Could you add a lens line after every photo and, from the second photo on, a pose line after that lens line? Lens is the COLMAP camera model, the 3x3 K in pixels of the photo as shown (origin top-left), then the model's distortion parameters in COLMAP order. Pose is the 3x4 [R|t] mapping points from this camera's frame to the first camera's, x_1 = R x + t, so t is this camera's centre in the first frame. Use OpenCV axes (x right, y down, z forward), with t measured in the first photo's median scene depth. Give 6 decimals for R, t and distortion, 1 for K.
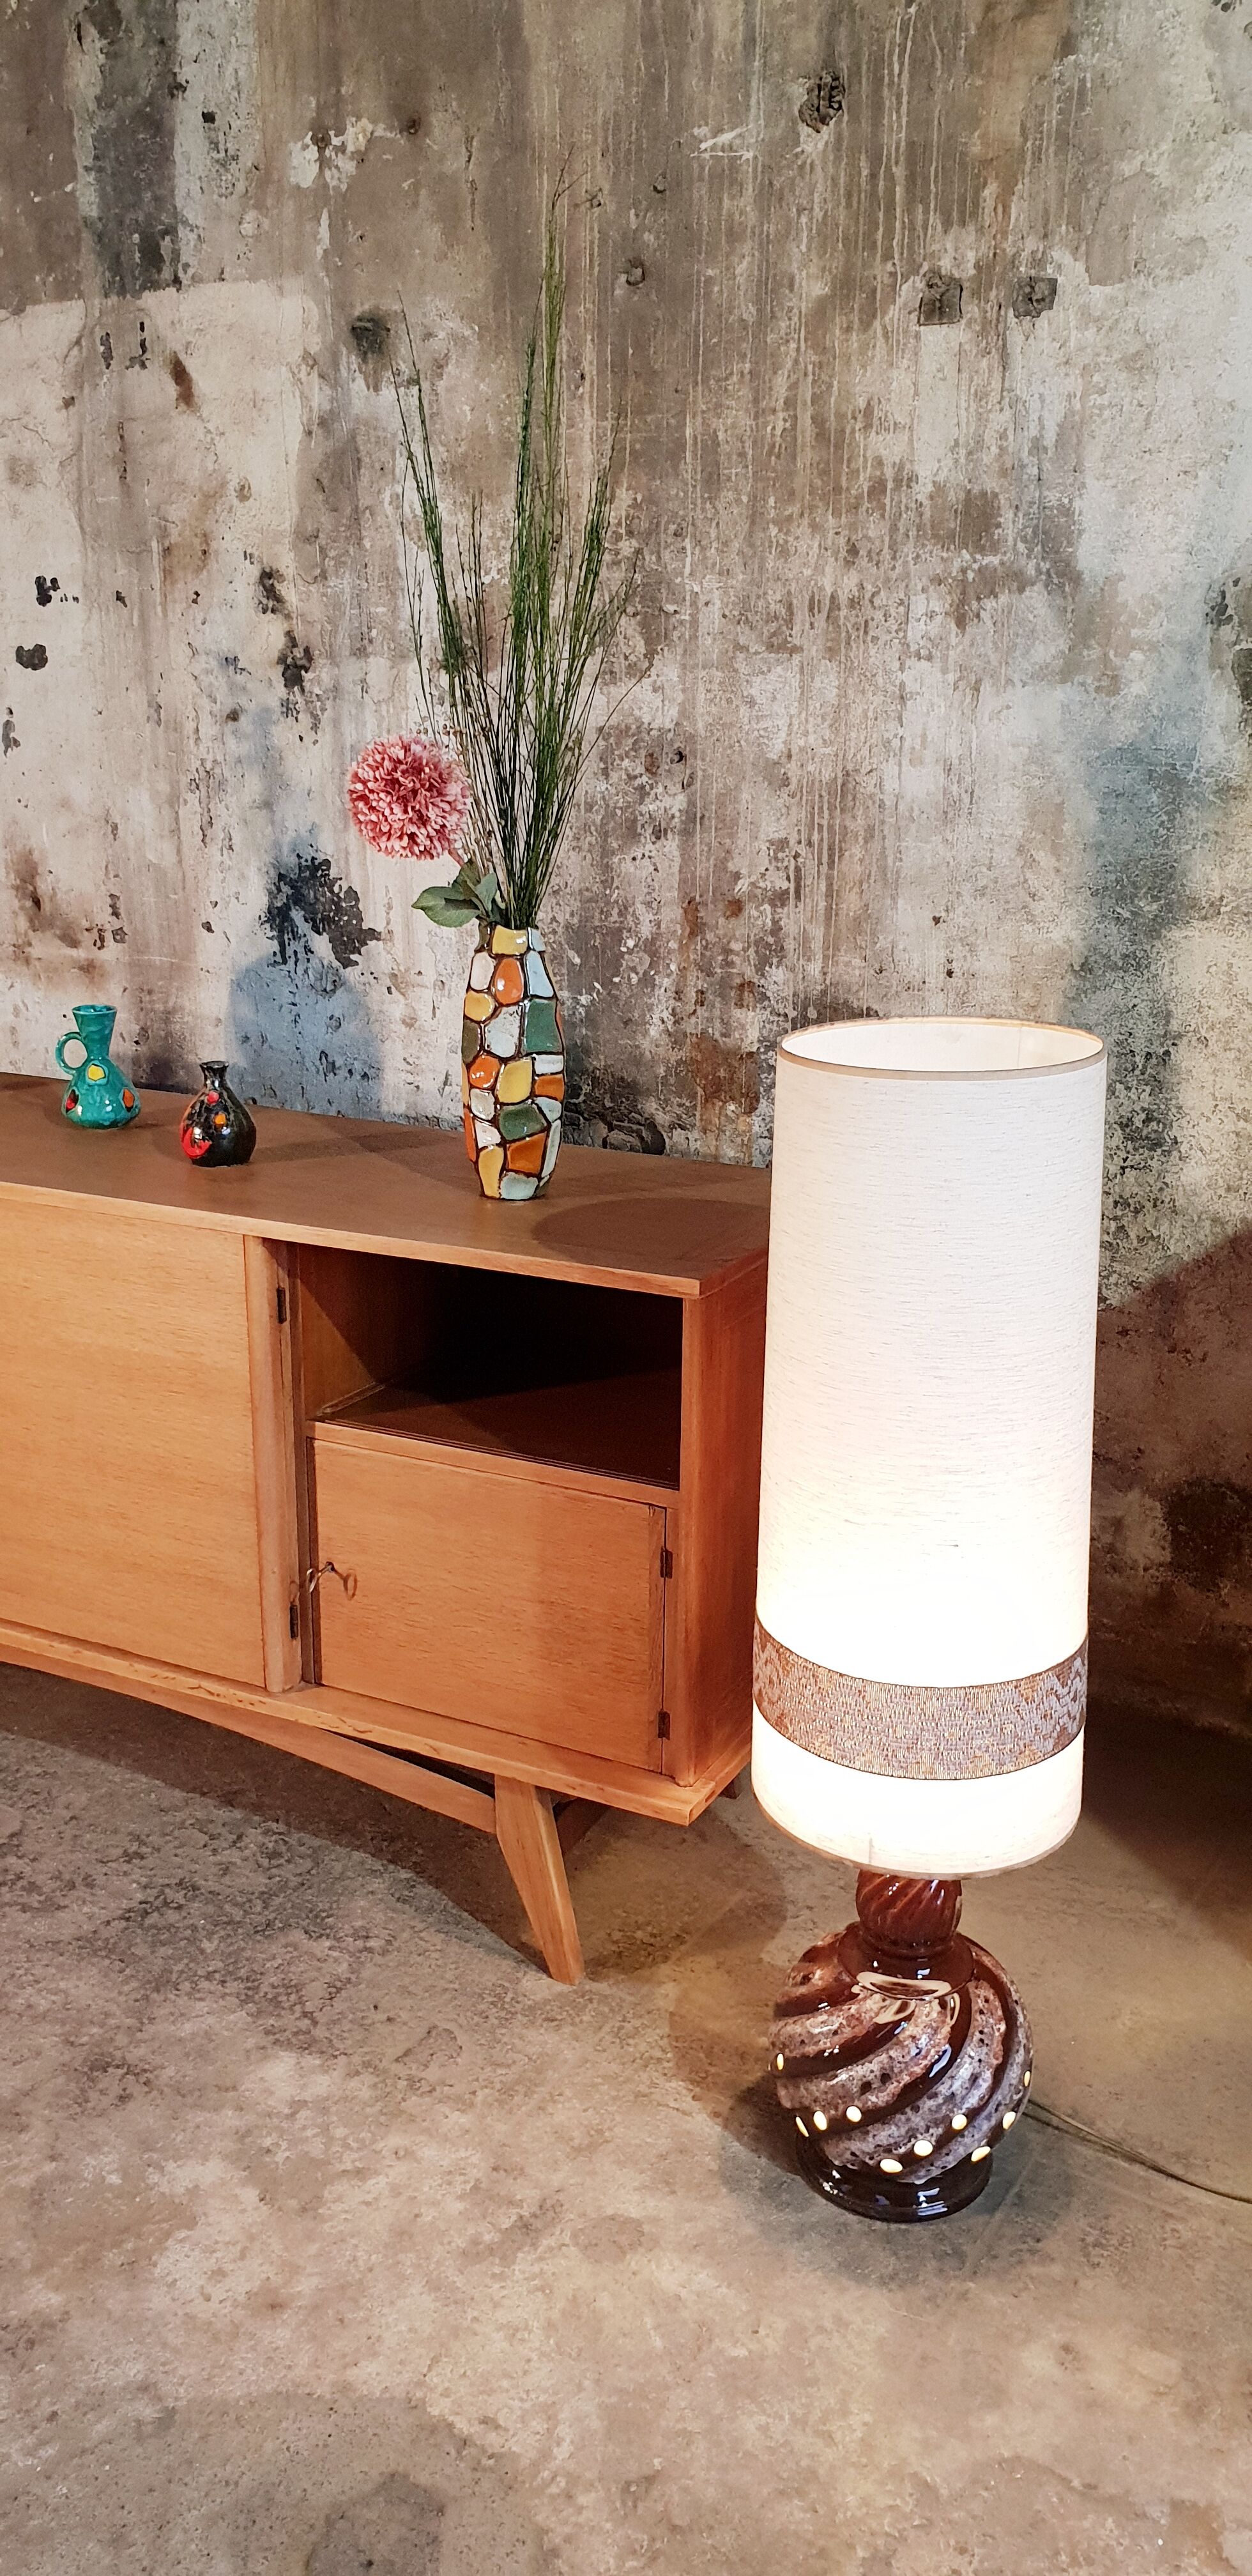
lens RADIAL K [[1996.1, 0, 685.4], [0, 1996.1, 1289.0], [0, 0, 1]] dist [0.017274, -0.021271]
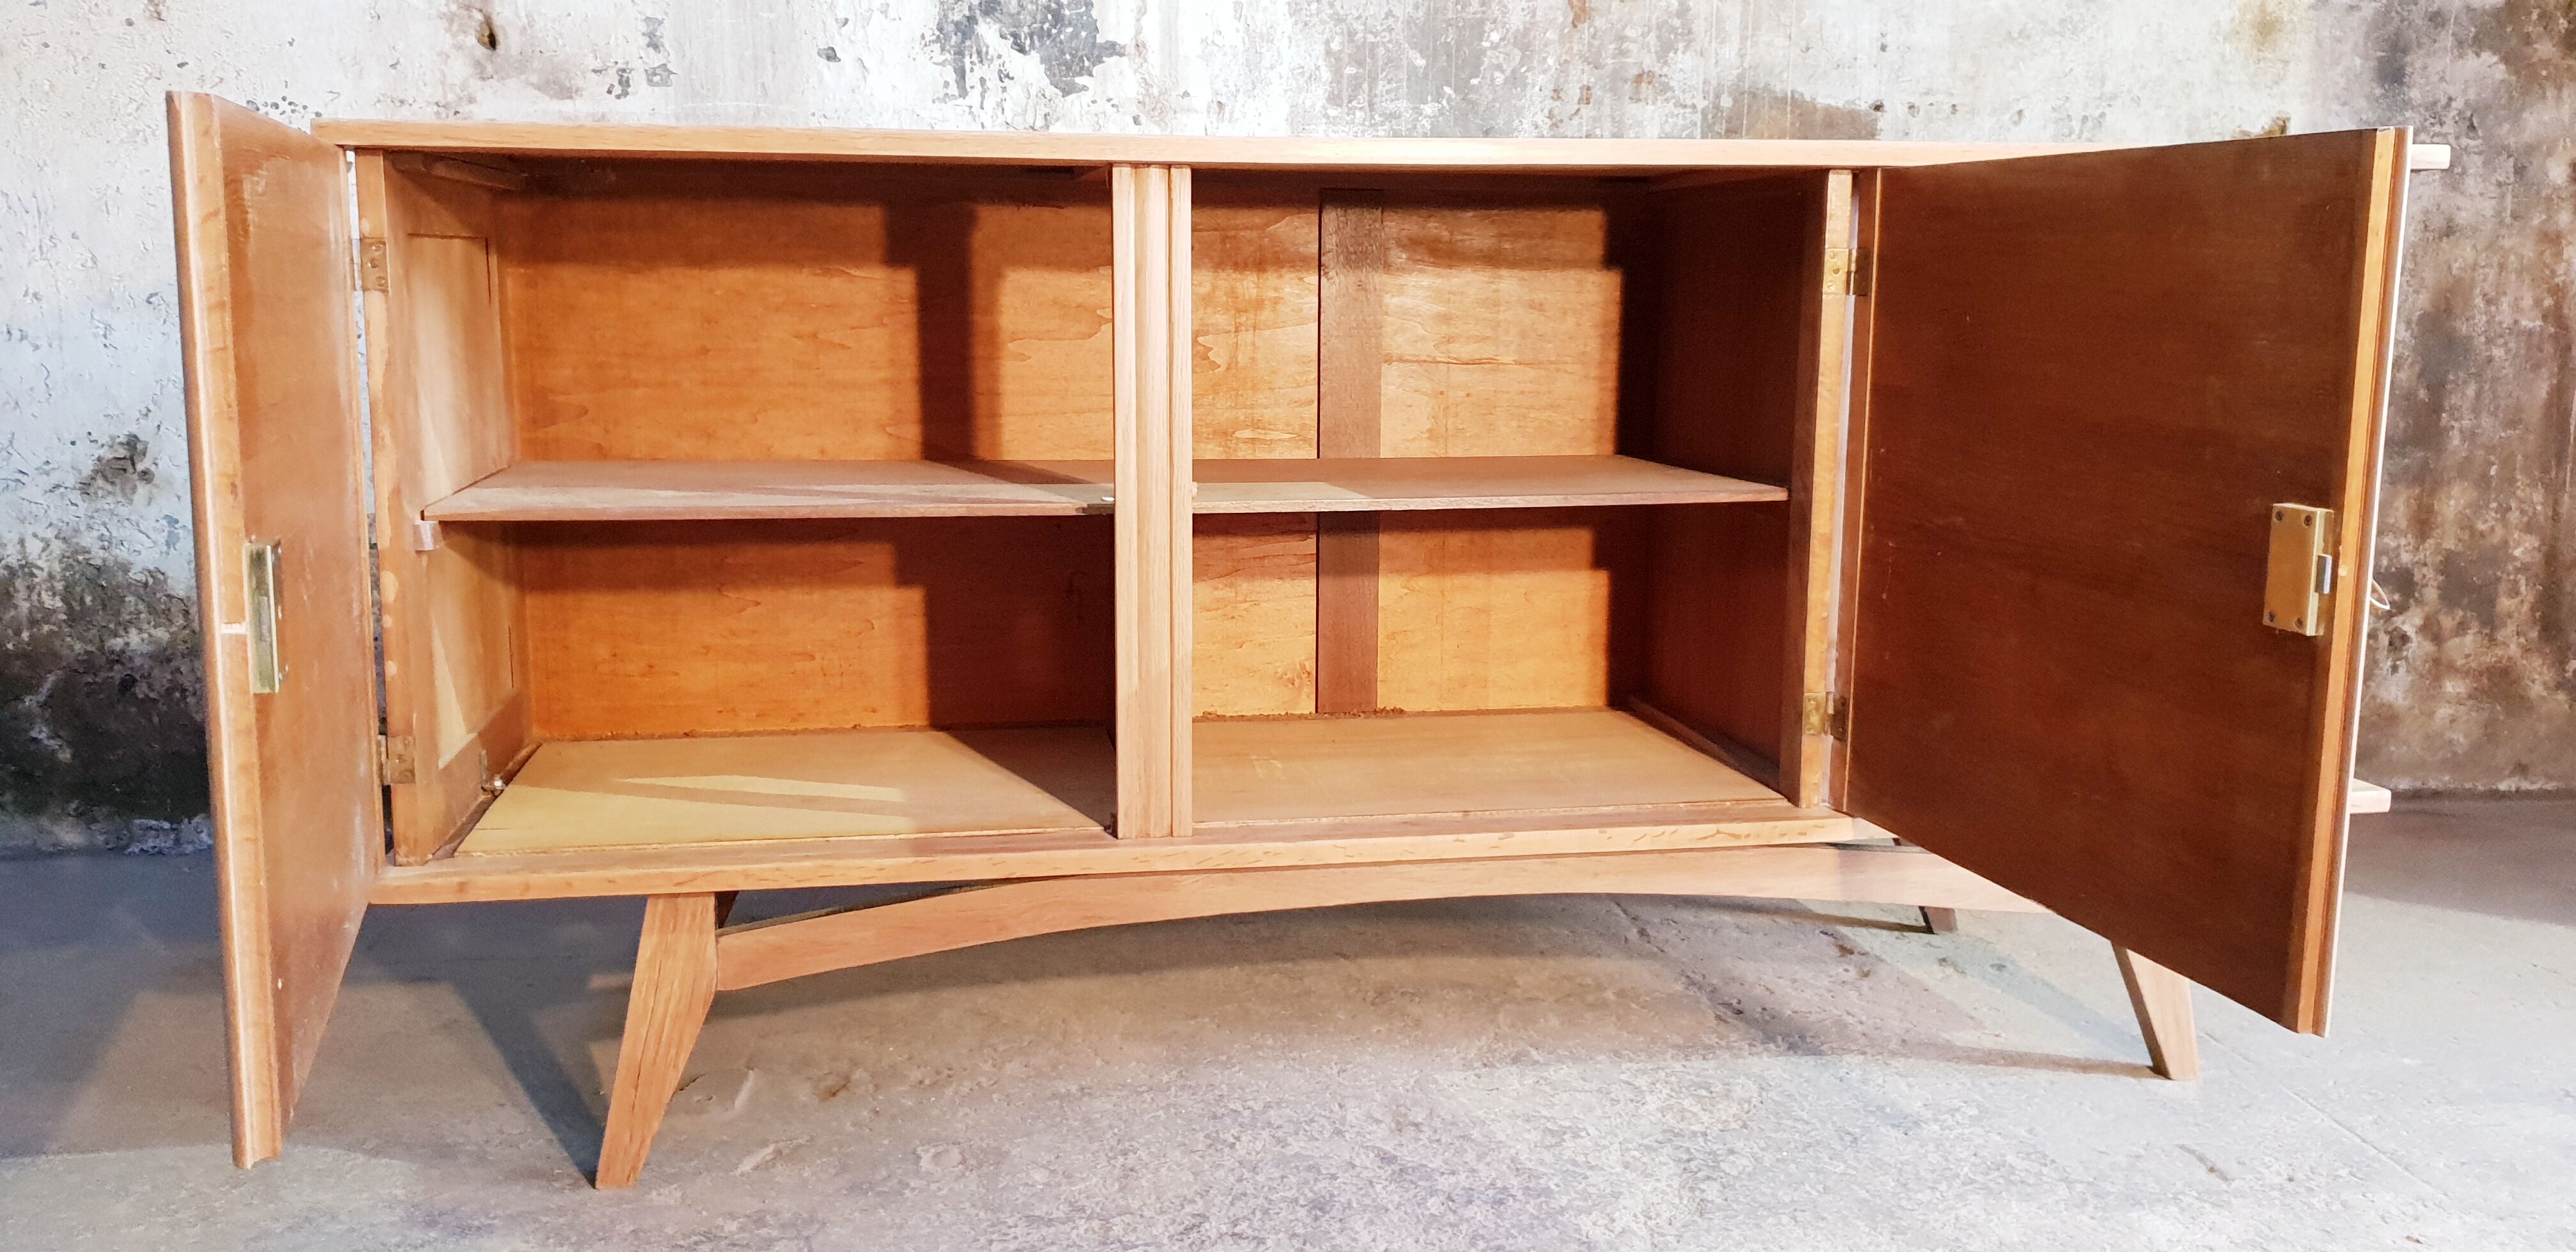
lens RADIAL K [[1996.1, 0, 1280.7], [0, 1996.1, 606.8], [0, 0, 1]] dist [0.017274, -0.021271]
pose [[0.810697, -0.100396, 0.576794, -0.680900], [0.172363, 0.982453, -0.071255, 0.123875], [-0.559519, 0.157184, 0.813776, 0.420442]]
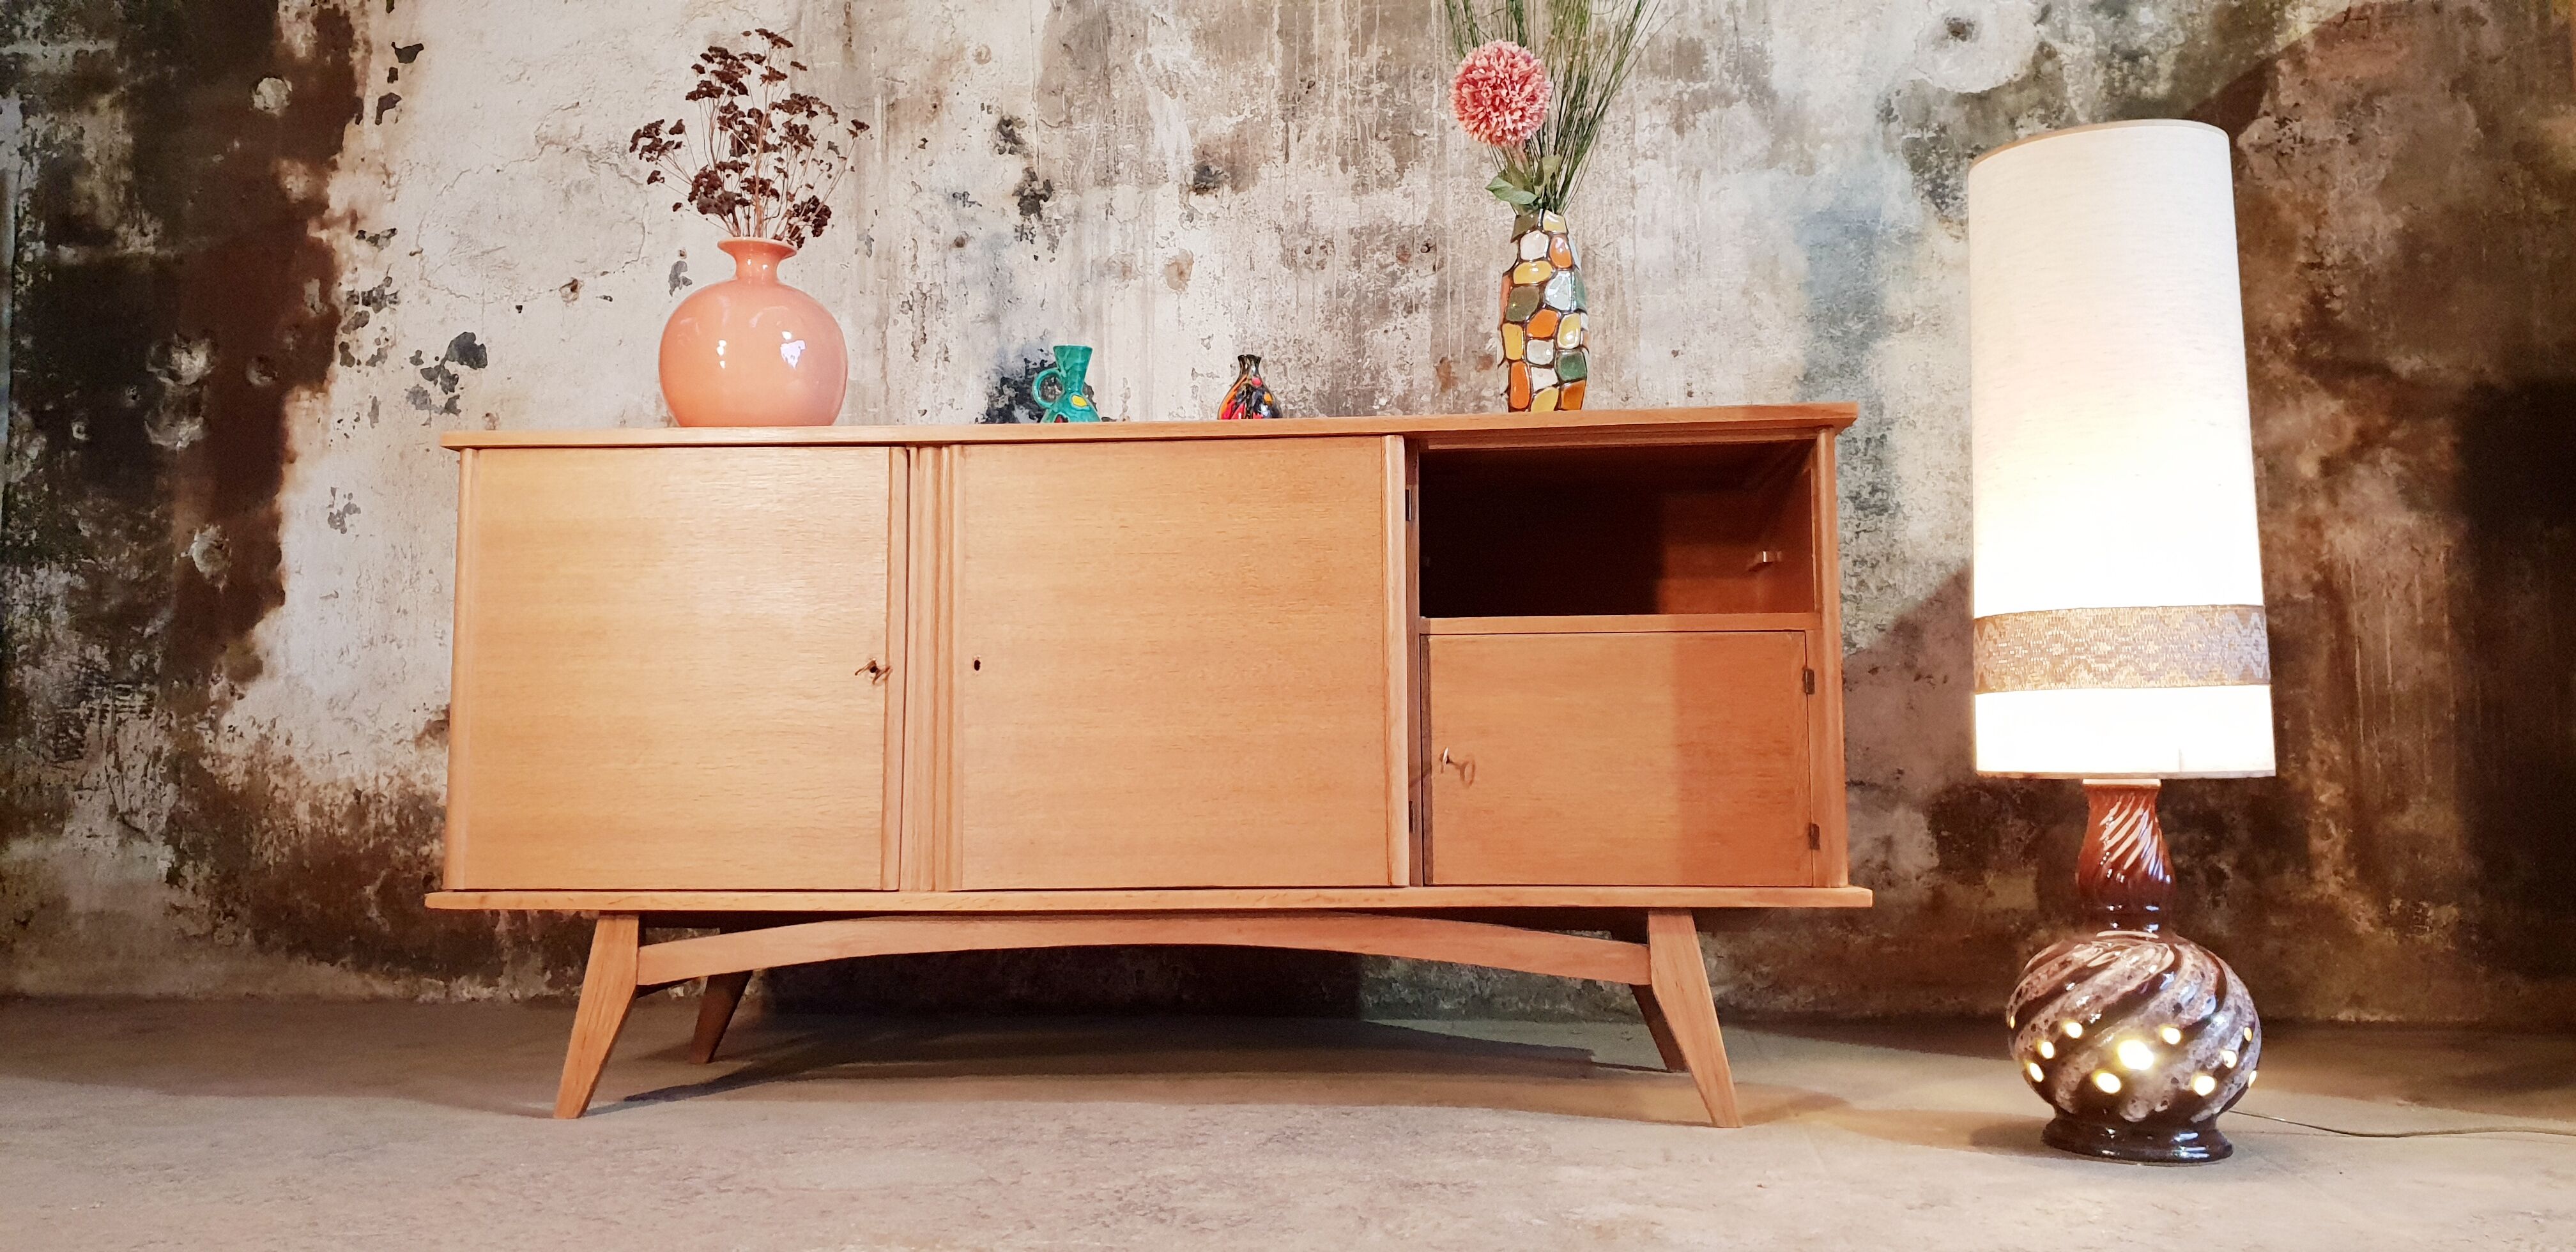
lens RADIAL K [[1996.1, 0, 1276.7], [0, 1996.1, 585.7], [0, 0, 1]] dist [0.017274, -0.021271]
pose [[0.929759, 0.017141, 0.367770, -0.551702], [0.119803, 0.930465, -0.346241, 0.344829], [-0.348132, 0.365981, 0.863054, 0.071031]]
